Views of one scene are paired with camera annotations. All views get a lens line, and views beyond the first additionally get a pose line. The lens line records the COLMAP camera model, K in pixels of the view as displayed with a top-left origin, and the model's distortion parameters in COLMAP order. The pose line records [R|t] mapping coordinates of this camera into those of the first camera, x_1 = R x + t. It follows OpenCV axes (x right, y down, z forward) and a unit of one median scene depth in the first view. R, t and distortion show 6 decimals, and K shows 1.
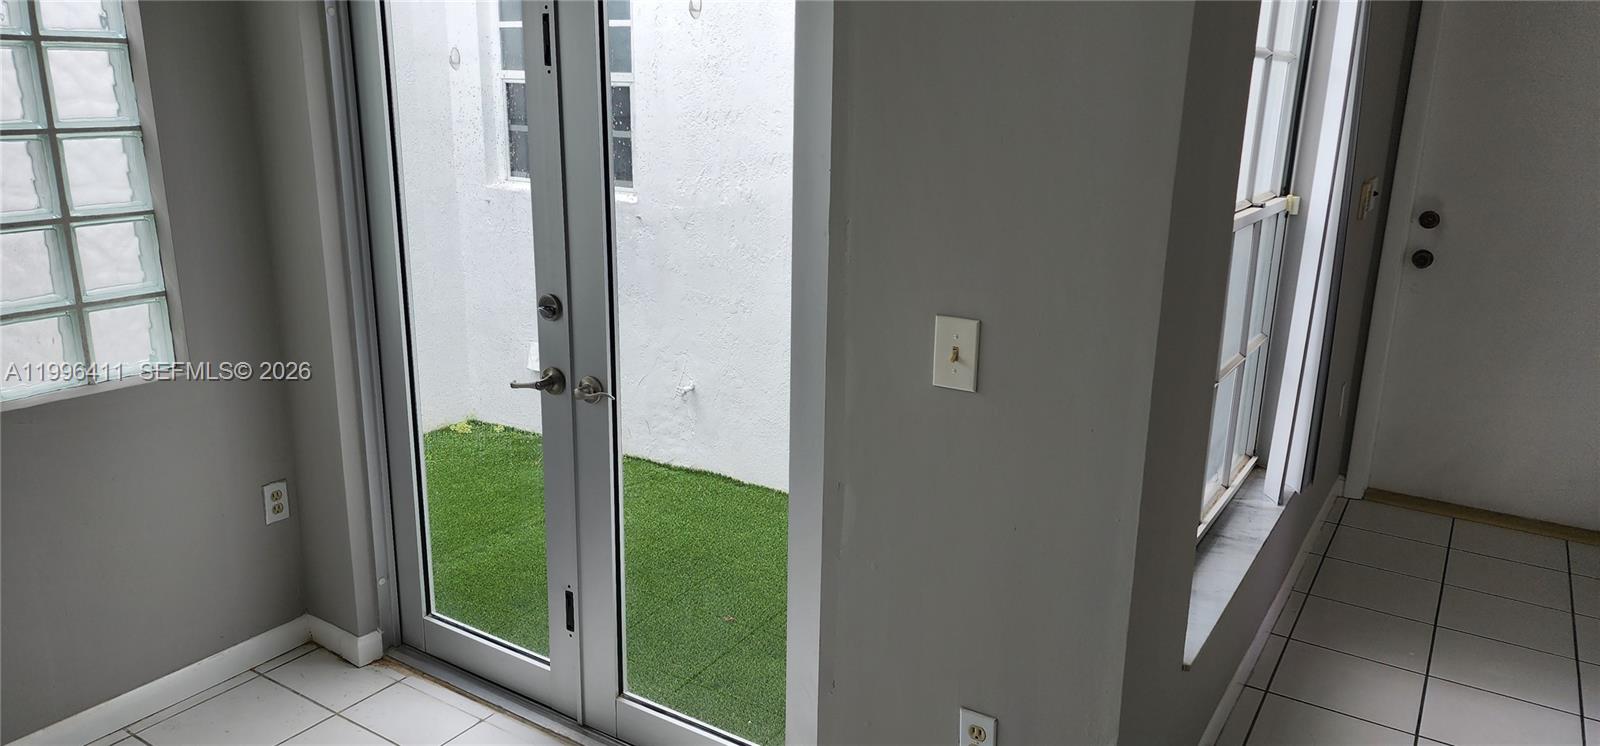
lens RADIAL K [[1083.3, 0, 794.1], [0, 1083.3, 358.2], [0, 0, 1]] dist [0.083773, -0.075083]
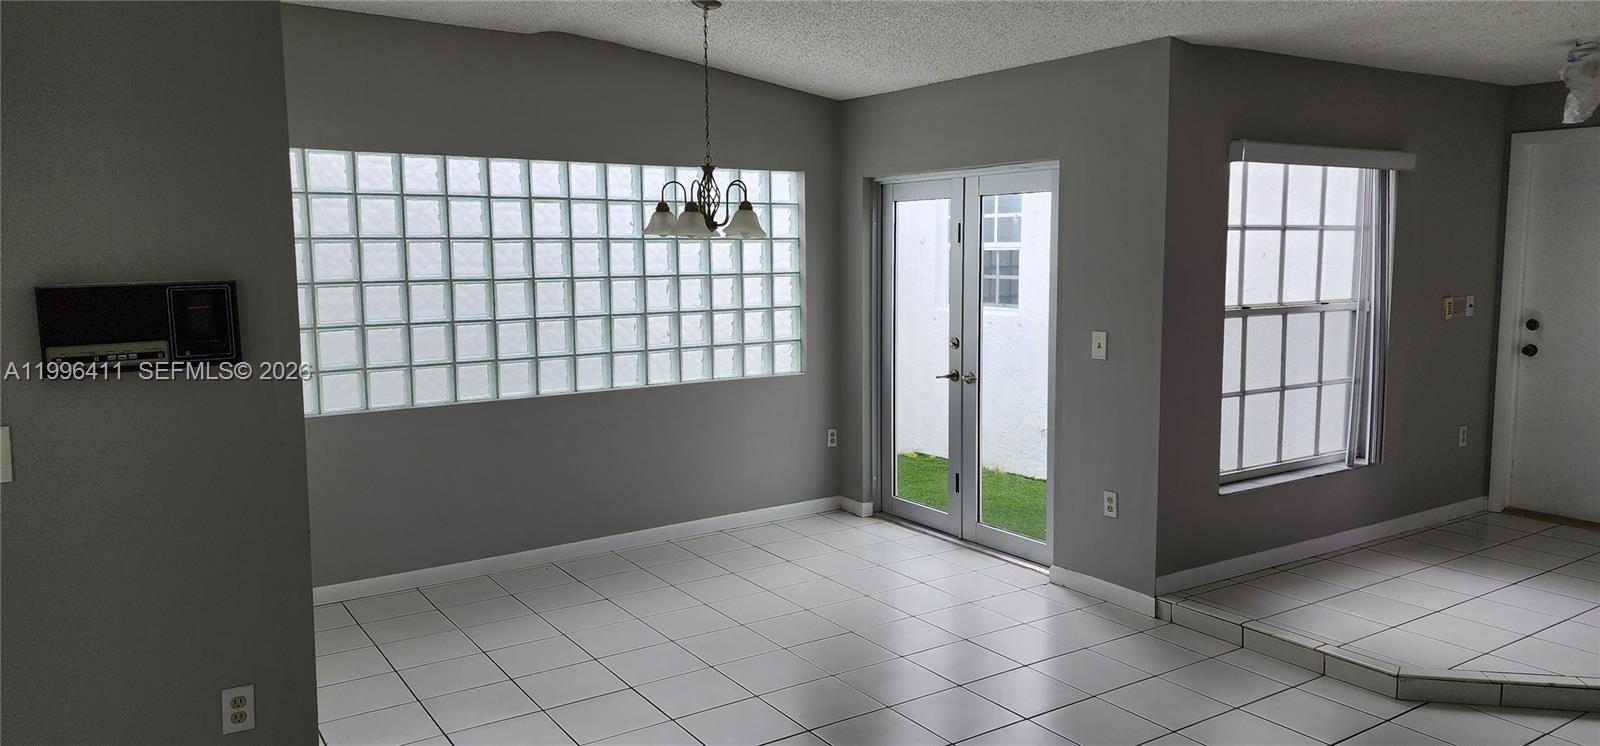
lens RADIAL K [[1083.3, 0, 780.4], [0, 1083.3, 351.9], [0, 0, 1]] dist [0.083773, -0.075083]
pose [[0.913756, 0.017426, -0.405890, 0.320502], [-0.079658, 0.987372, -0.136938, 0.270683], [0.398378, 0.157460, 0.903605, -1.055229]]
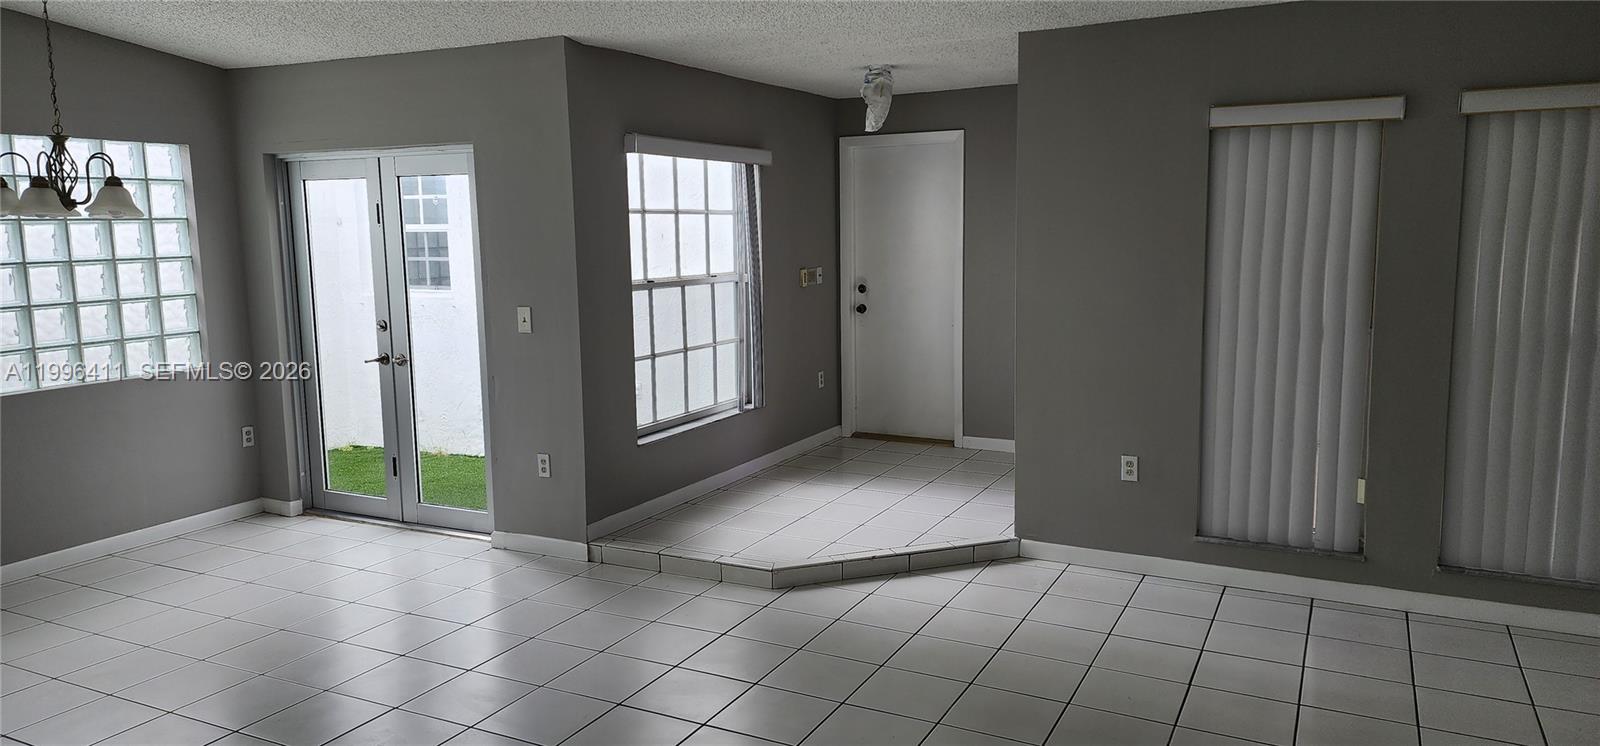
lens RADIAL K [[1083.3, 0, 817.2], [0, 1083.3, 359.6], [0, 0, 1]] dist [0.083773, -0.075083]
pose [[0.993343, -0.043641, 0.106604, 0.371436], [0.056612, 0.990933, -0.121850, 0.302634], [-0.100320, 0.127074, 0.986807, -1.157610]]
